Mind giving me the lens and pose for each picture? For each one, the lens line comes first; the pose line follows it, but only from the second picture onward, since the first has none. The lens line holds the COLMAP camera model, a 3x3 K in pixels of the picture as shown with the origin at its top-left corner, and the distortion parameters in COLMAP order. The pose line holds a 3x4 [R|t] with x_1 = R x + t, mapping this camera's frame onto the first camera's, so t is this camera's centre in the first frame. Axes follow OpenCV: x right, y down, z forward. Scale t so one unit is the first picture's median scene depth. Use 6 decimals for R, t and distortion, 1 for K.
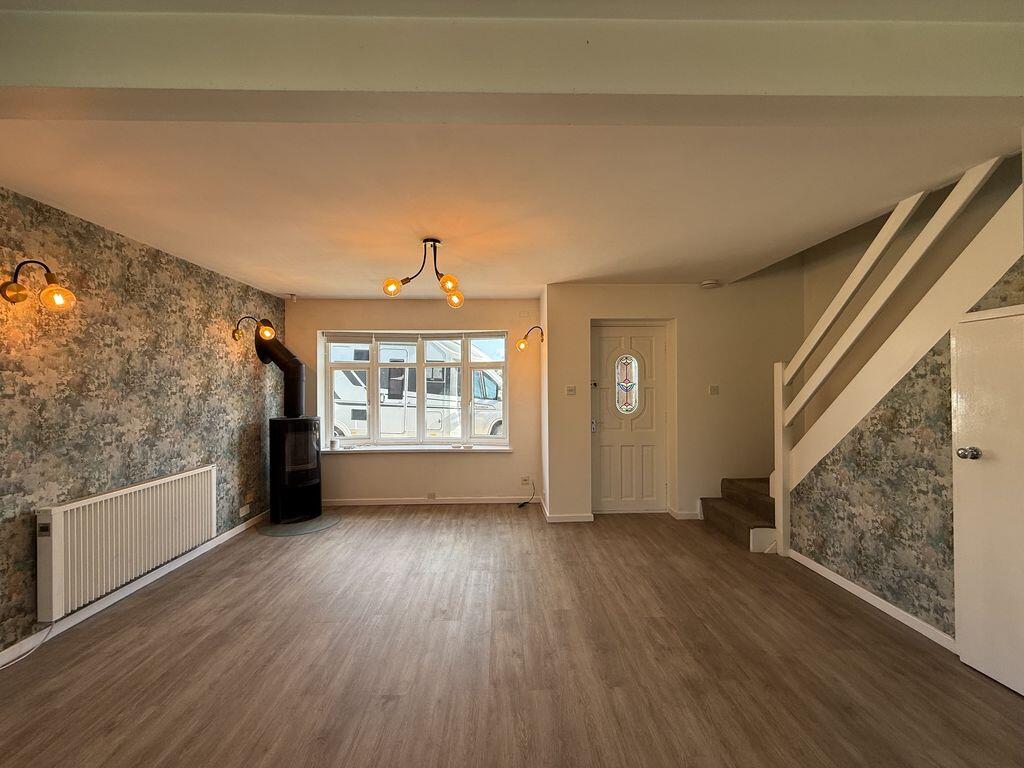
lens RADIAL K [[404.4, 0, 507.6], [0, 404.4, 384.3], [0, 0, 1]] dist [0.000841, 0.000756]
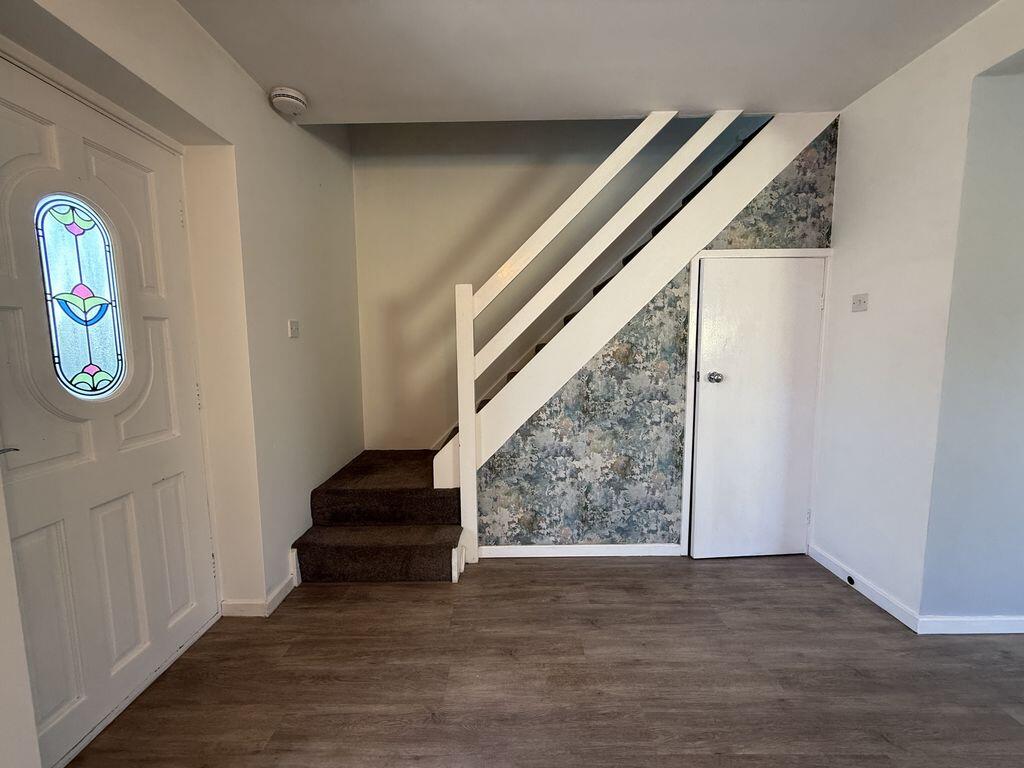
lens RADIAL K [[404.4, 0, 512.8], [0, 404.4, 385.1], [0, 0, 1]] dist [0.000841, 0.000756]
pose [[0.026444, -0.094103, 0.995211, 0.003722], [0.006702, 0.995554, 0.093958, 0.047633], [-0.999628, 0.004185, 0.026957, 0.889017]]
